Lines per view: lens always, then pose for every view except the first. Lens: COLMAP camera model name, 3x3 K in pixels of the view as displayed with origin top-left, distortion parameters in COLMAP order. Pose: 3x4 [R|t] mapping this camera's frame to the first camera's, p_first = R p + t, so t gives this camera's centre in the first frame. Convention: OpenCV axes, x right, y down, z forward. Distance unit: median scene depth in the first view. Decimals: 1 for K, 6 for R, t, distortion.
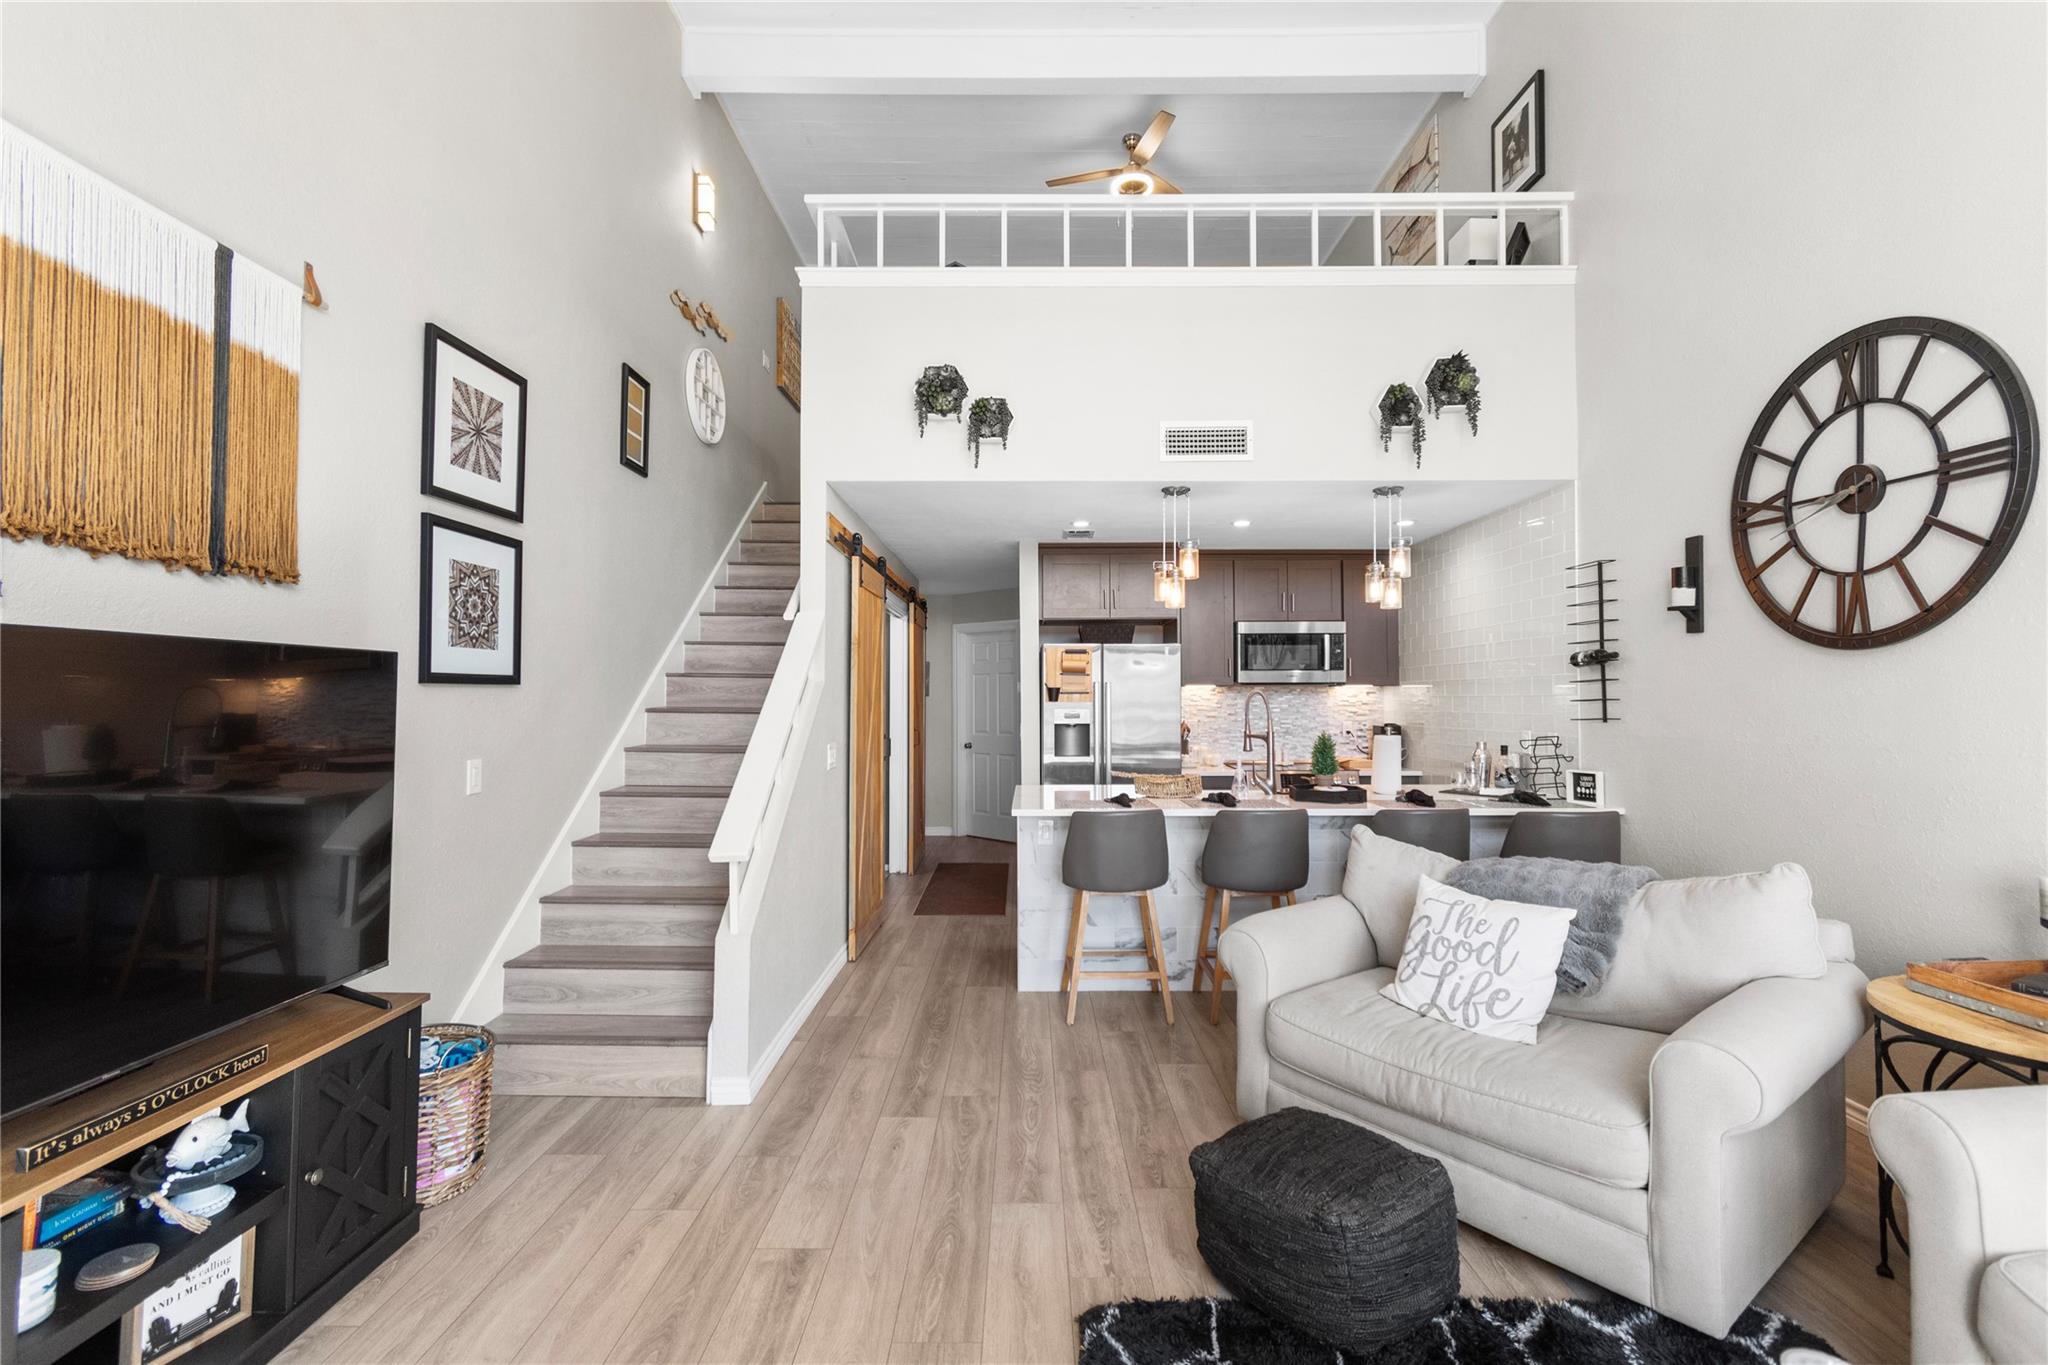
lens RADIAL K [[904.5, 0, 1019.0], [0, 904.5, 679.1], [0, 0, 1]] dist [0.007229, -0.005203]
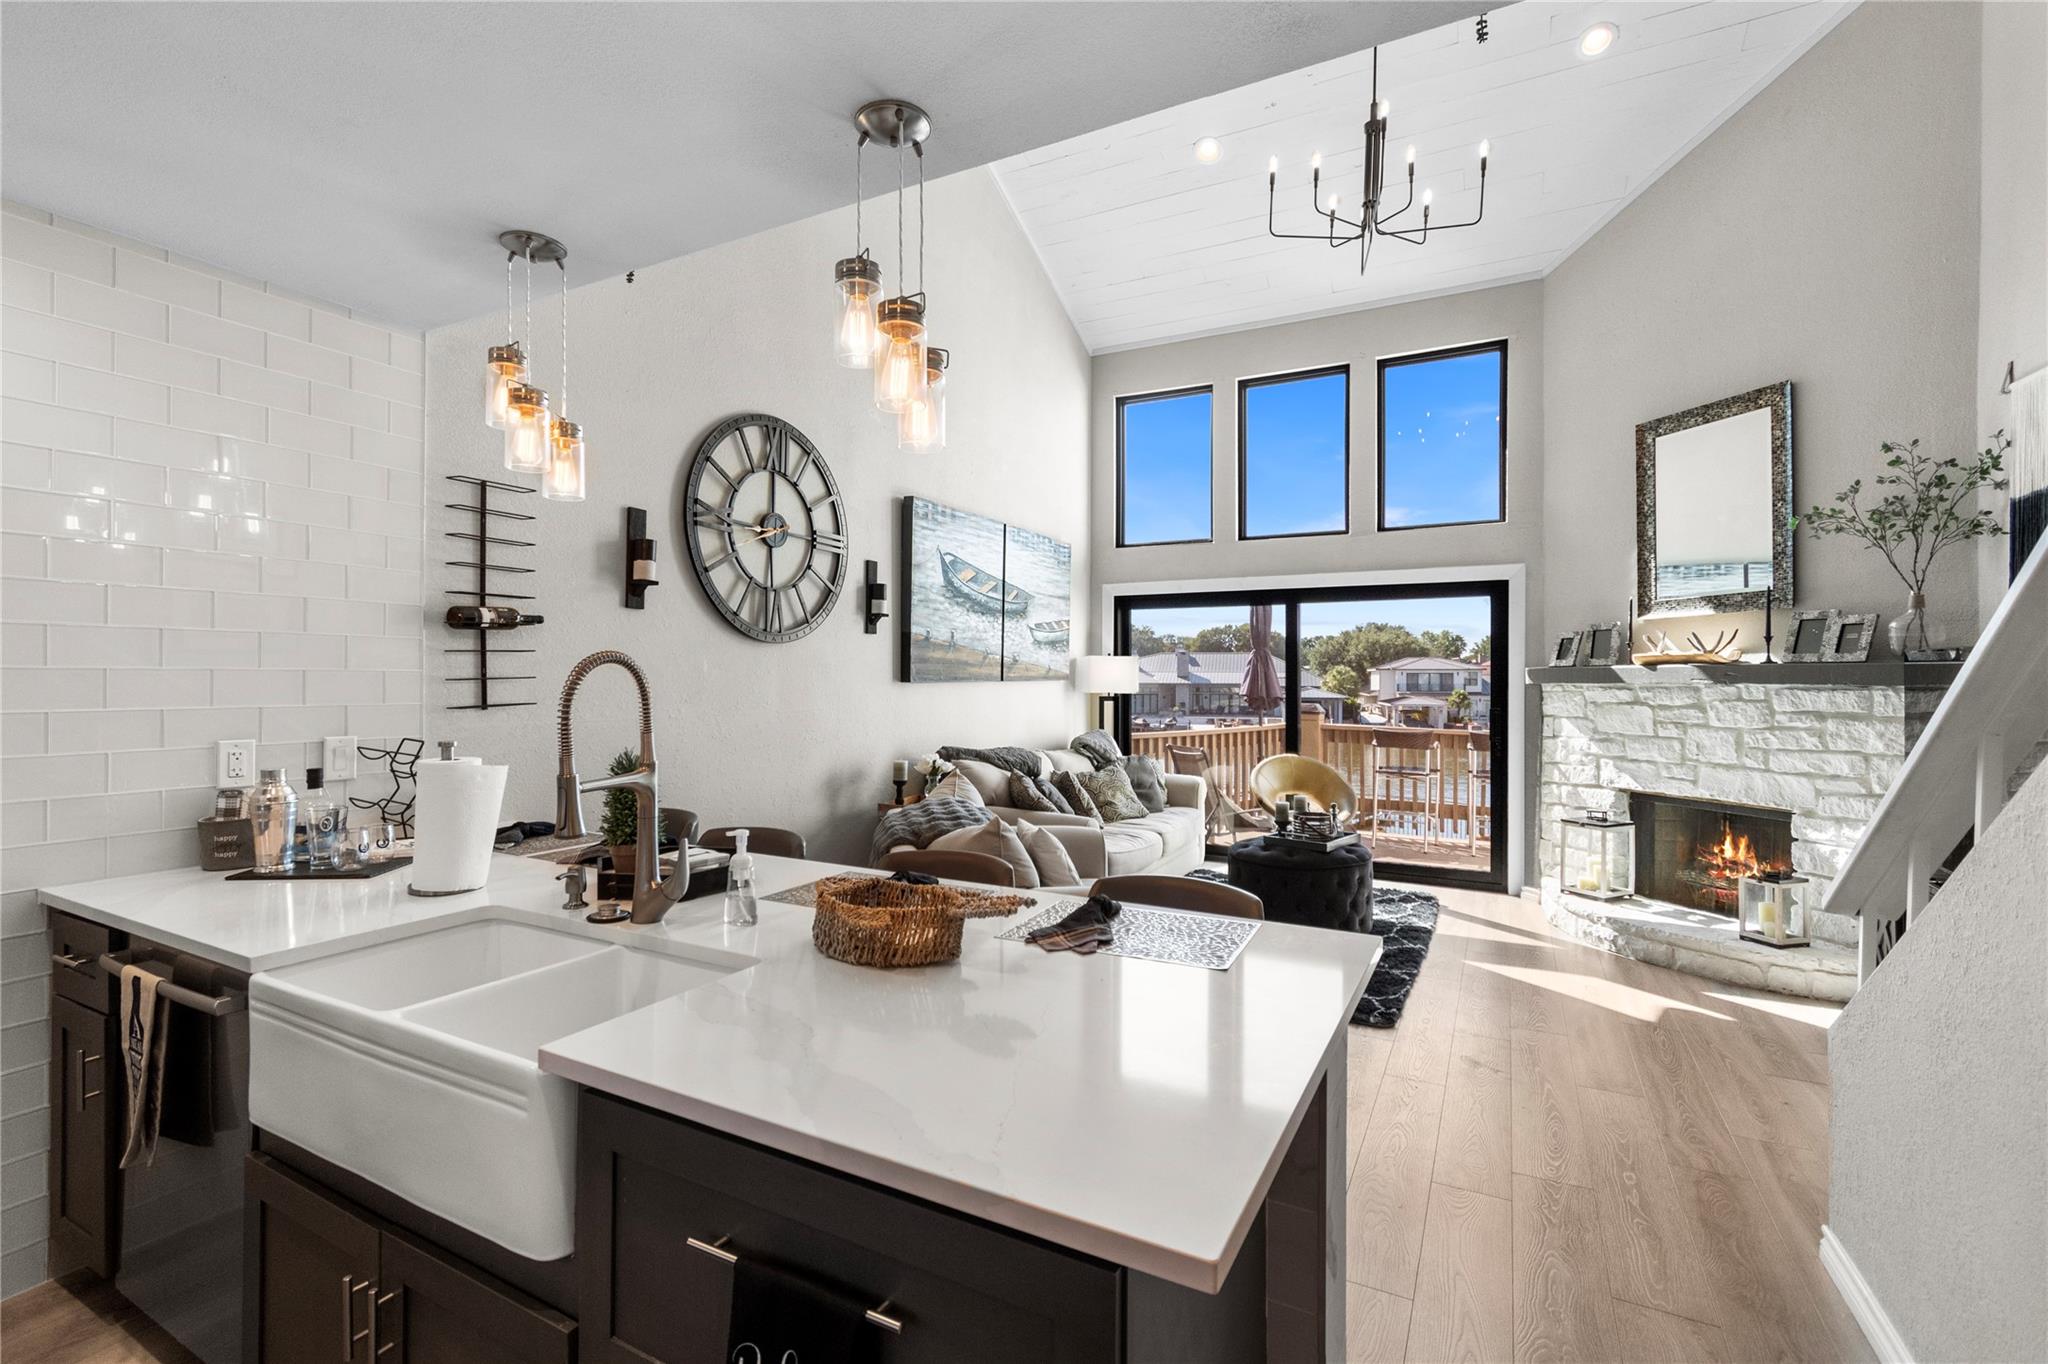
lens RADIAL K [[911.4, 0, 1020.7], [0, 911.4, 678.2], [0, 0, 1]] dist [0.001637, -0.000309]
pose [[-0.887671, -0.001816, 0.460475, -0.072128], [-0.012310, 0.999728, -0.019787, 0.042086], [-0.460314, -0.023233, -0.887452, 1.910680]]
